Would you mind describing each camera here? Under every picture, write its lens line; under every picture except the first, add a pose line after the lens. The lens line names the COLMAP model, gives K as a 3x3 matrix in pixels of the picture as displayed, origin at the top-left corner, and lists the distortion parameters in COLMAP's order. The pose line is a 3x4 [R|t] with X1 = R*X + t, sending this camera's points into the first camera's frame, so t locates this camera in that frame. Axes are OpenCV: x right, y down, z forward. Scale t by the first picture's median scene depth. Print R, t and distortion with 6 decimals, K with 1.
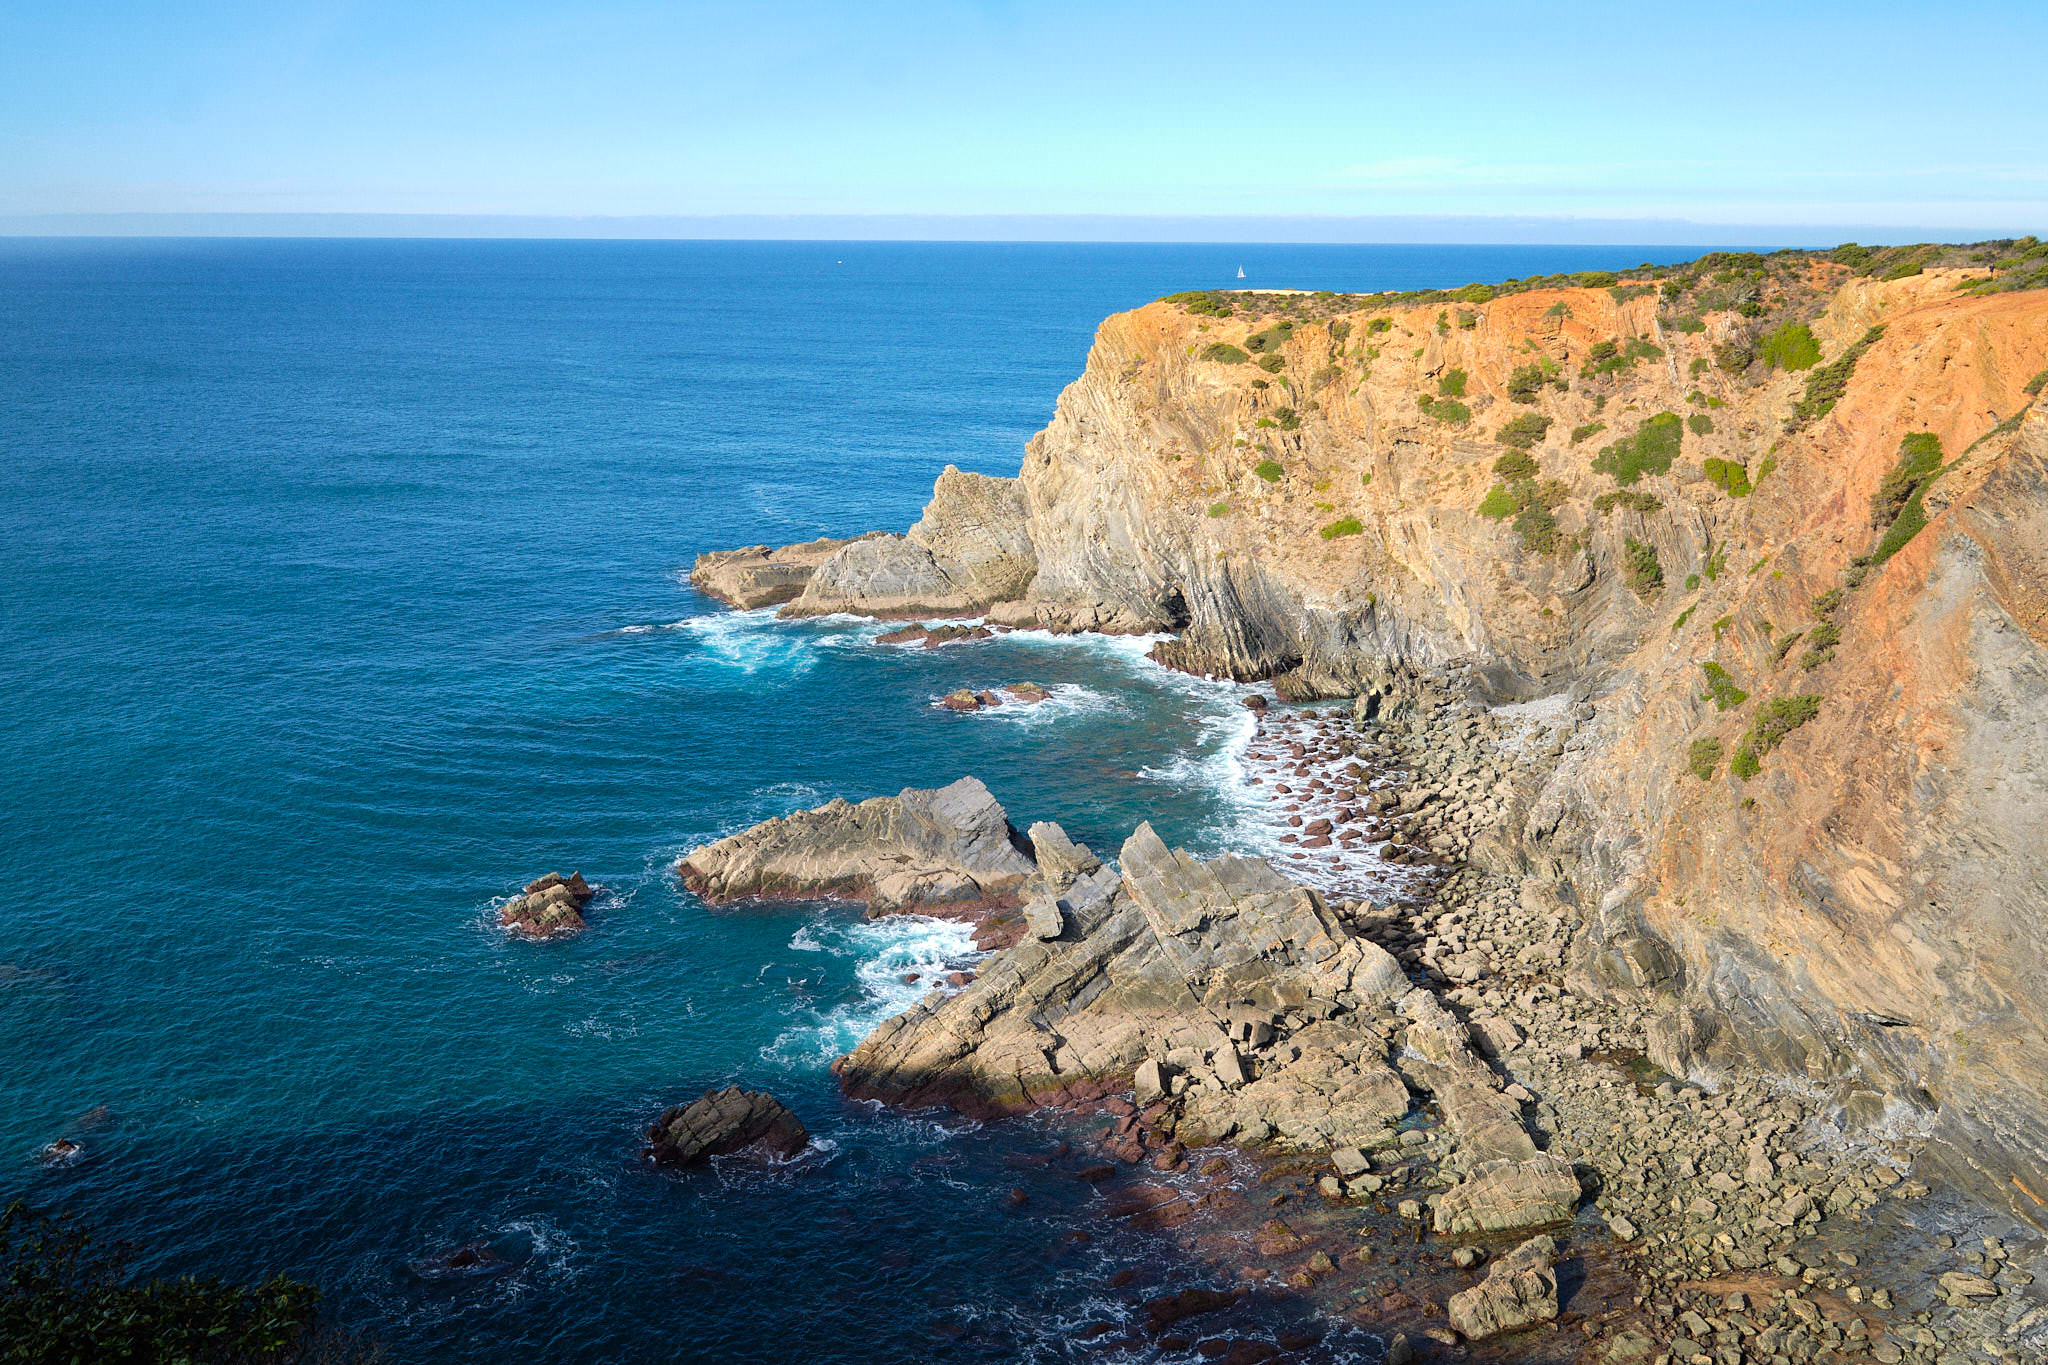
lens RADIAL K [[1720.2, 0, 1019.2], [0, 1720.2, 687.1], [0, 0, 1]] dist [0.010838, -0.021513]
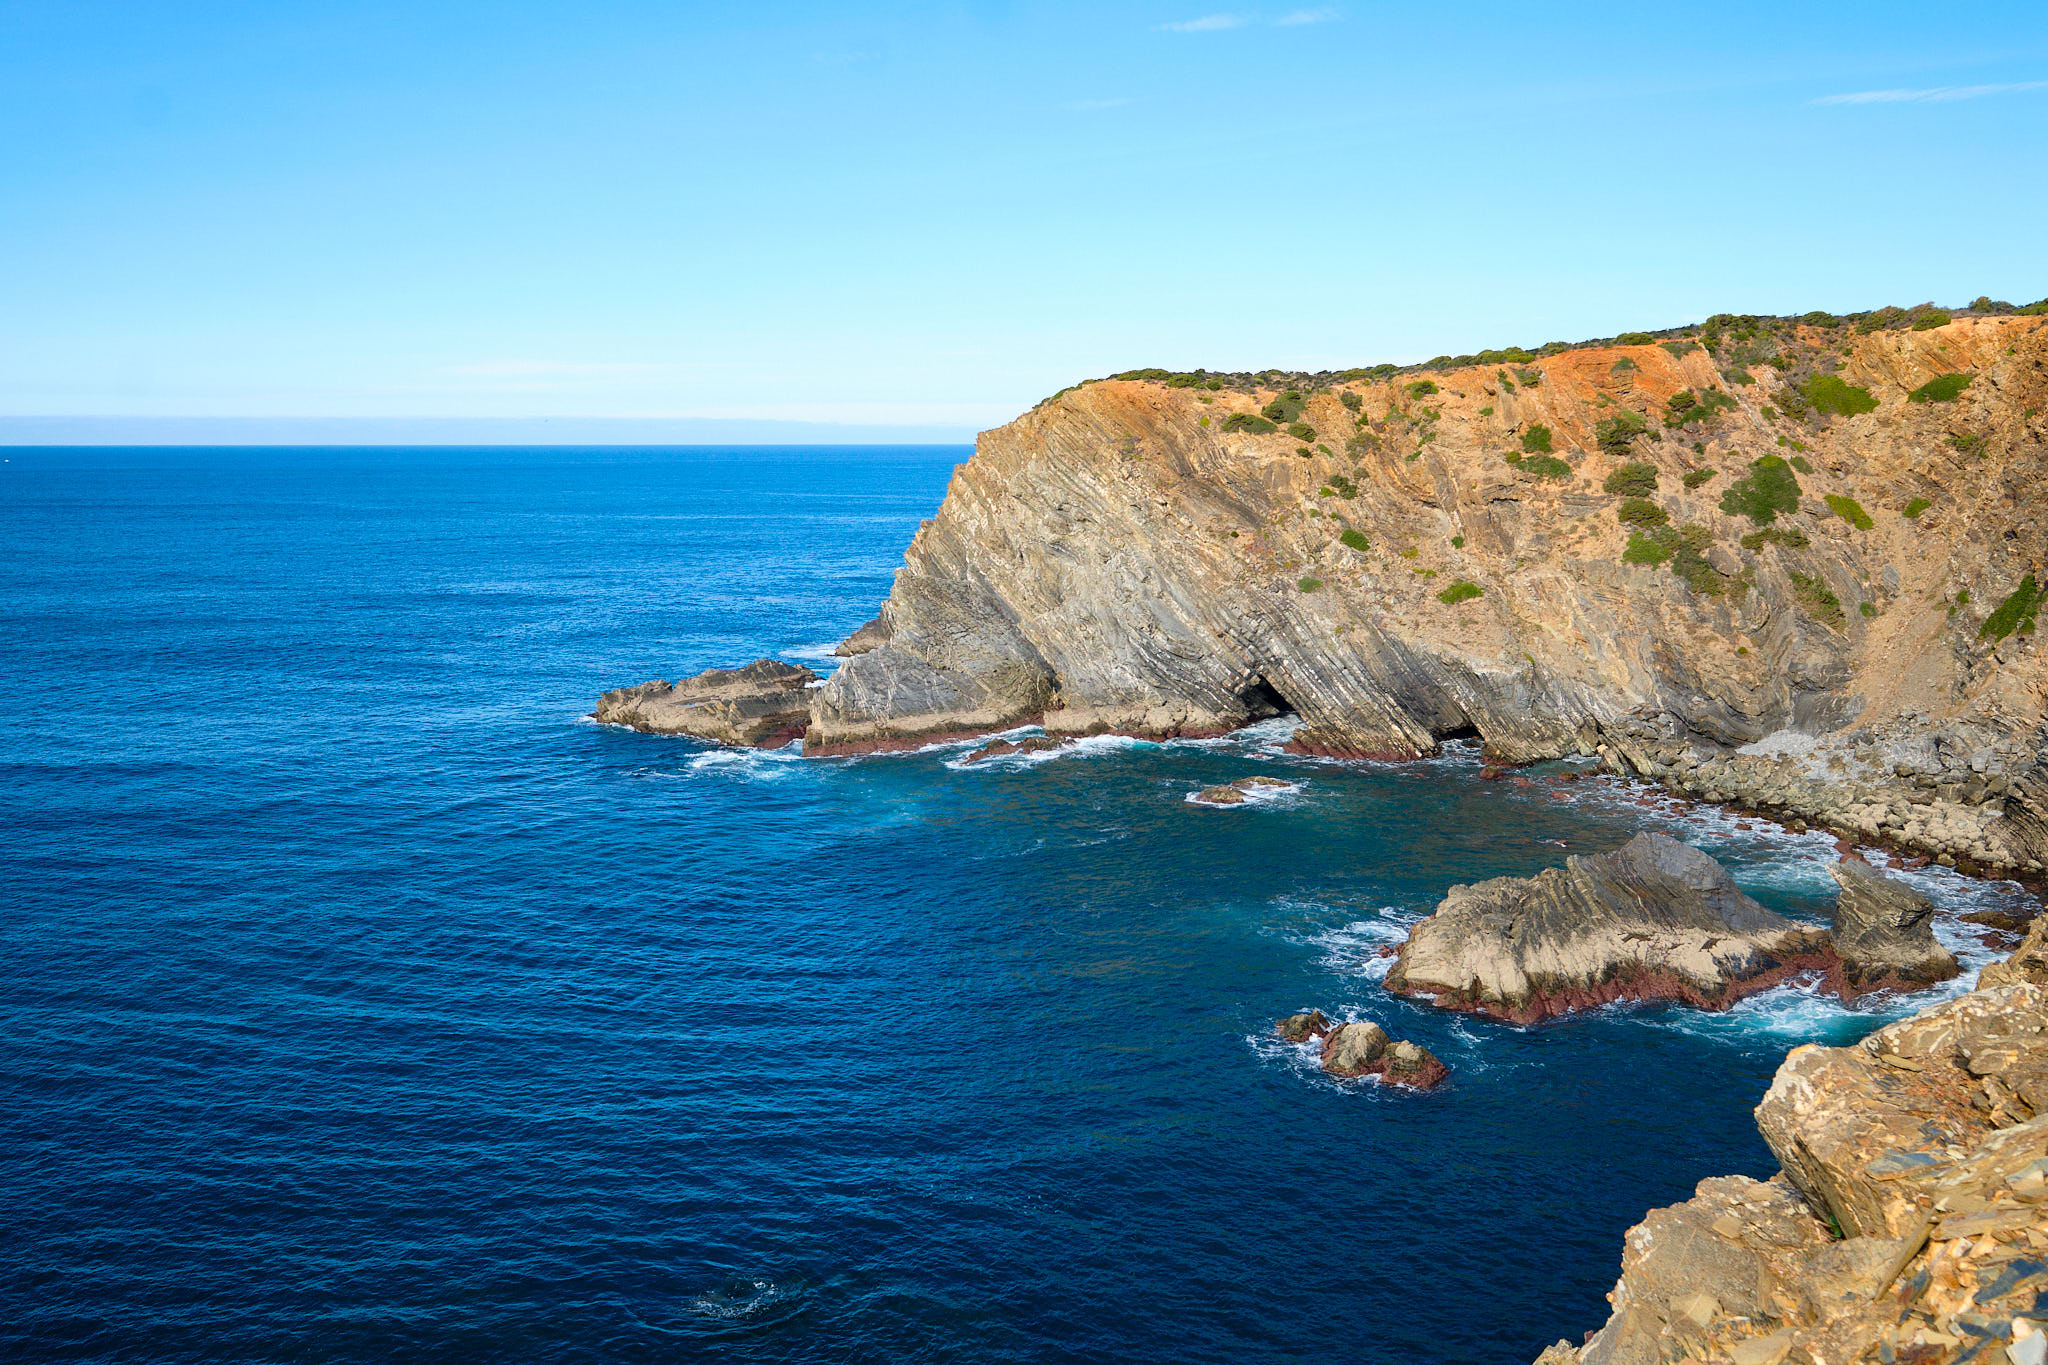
lens RADIAL K [[1720.2, 0, 1017.4], [0, 1720.2, 701.3], [0, 0, 1]] dist [0.010838, -0.021513]
pose [[0.899550, -0.068275, 0.431449, -0.467180], [0.115368, 0.989773, -0.083907, 0.018632], [-0.421308, 0.125254, 0.898227, 0.285248]]
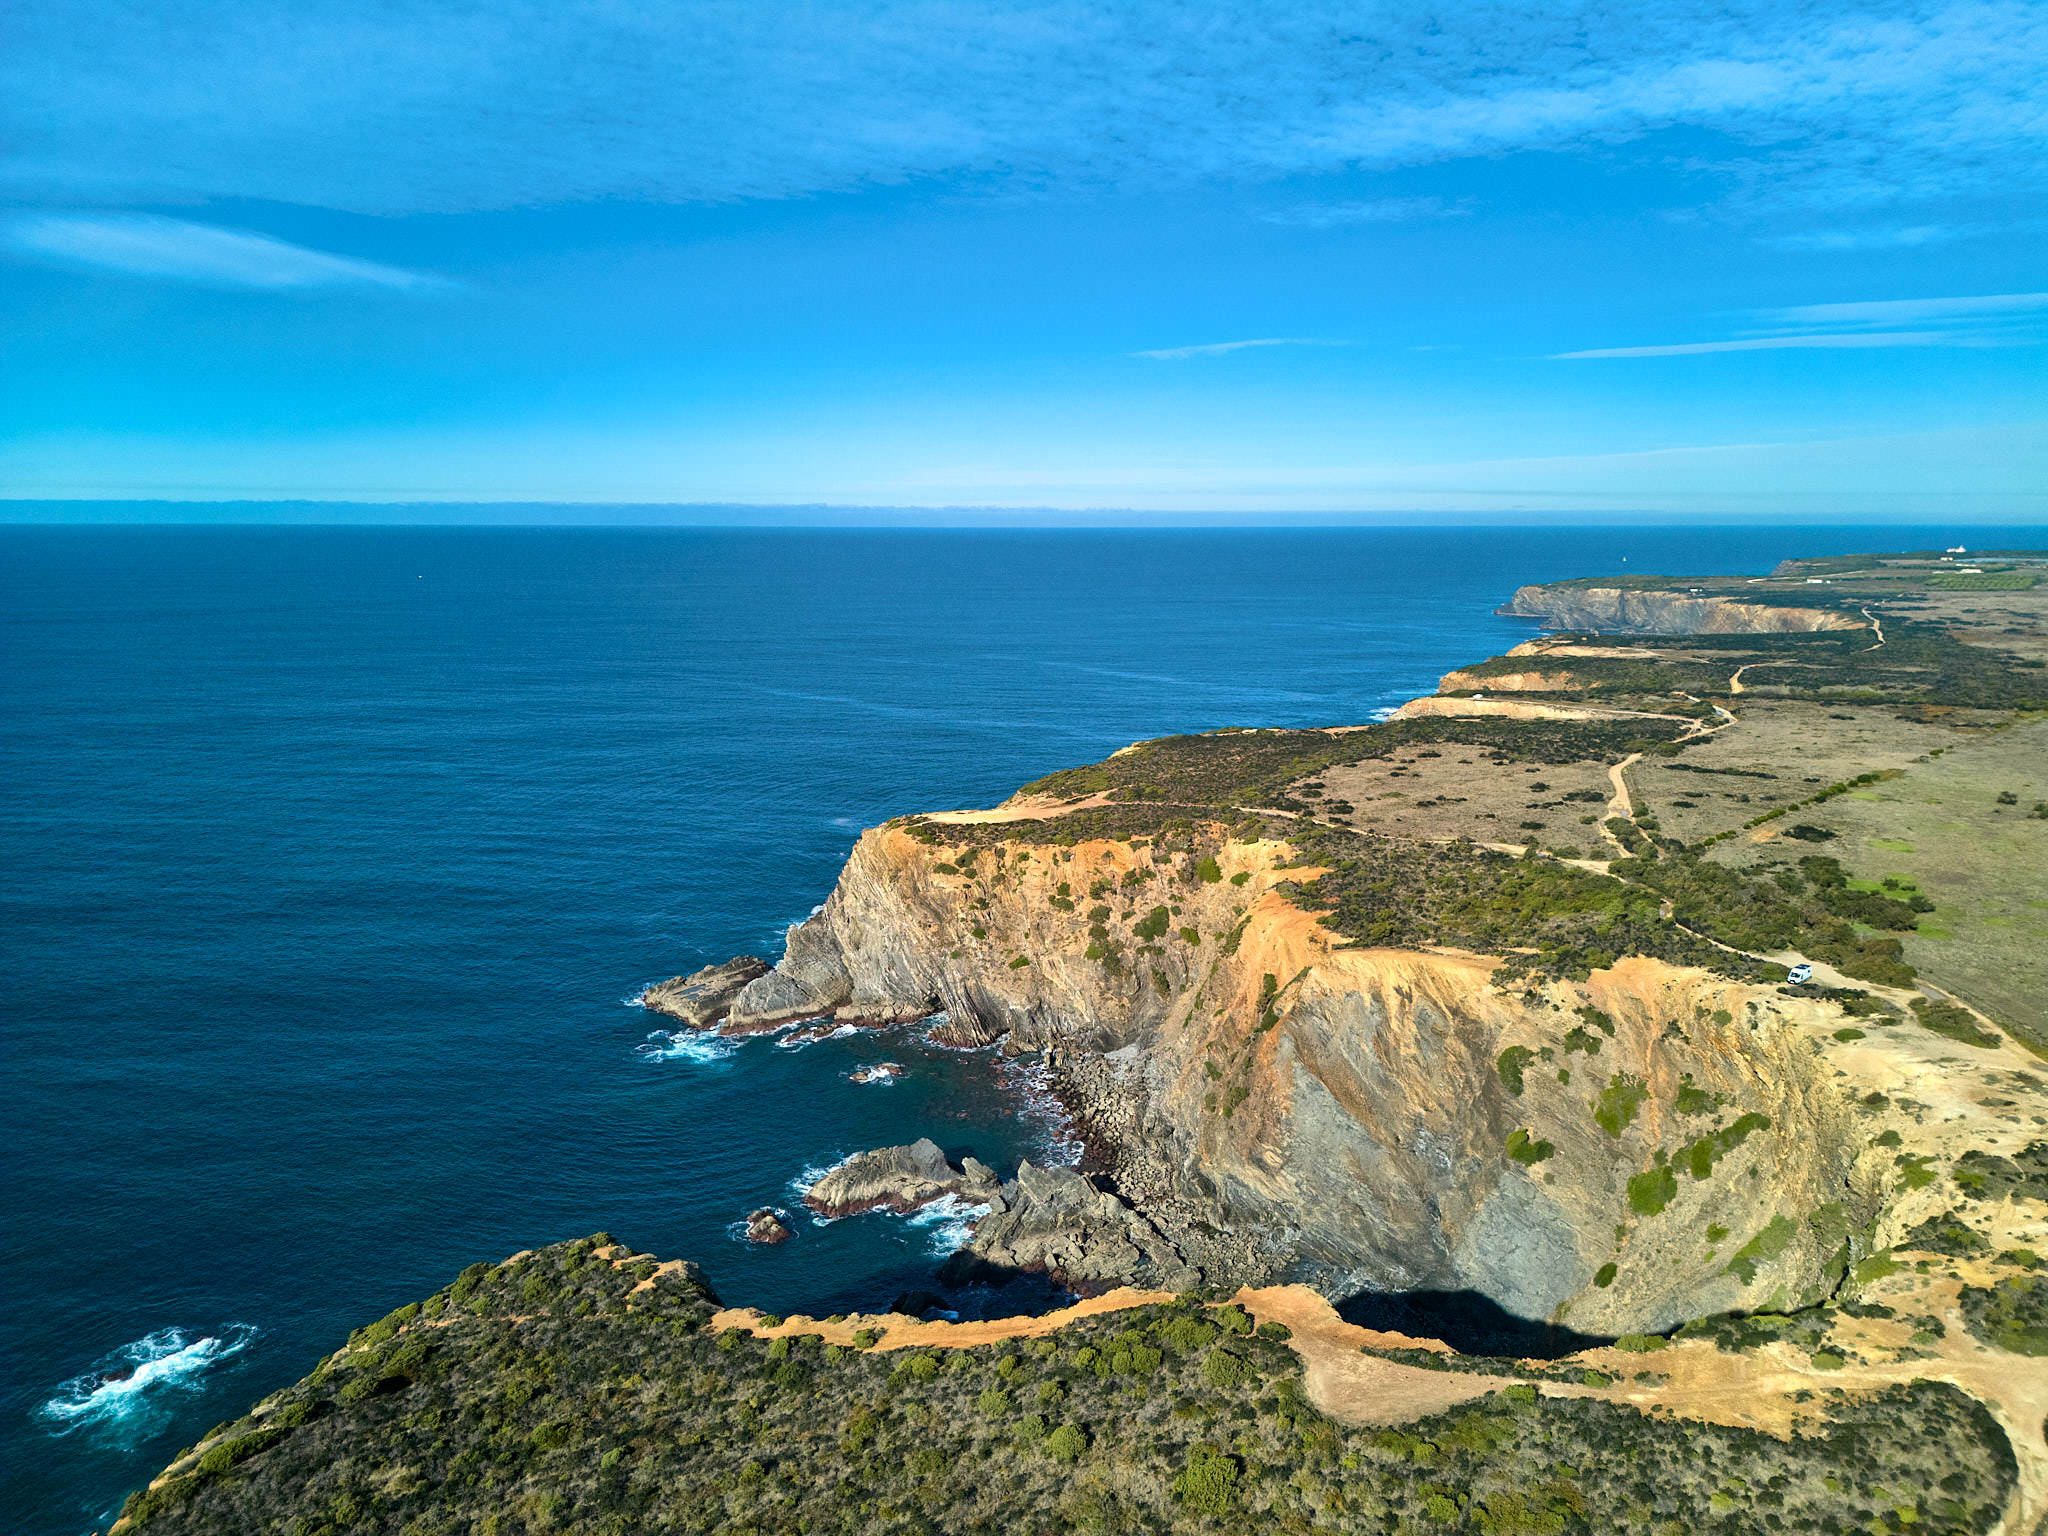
lens RADIAL K [[1412.8, 0, 1025.4], [0, 1412.8, 748.3], [0, 0, 1]] dist [0.086678, -0.001842]
pose [[0.947485, -0.057847, 0.314525, -0.351544], [0.086157, 0.993313, -0.076854, -0.232530], [-0.307976, 0.099917, 0.946133, -0.692968]]
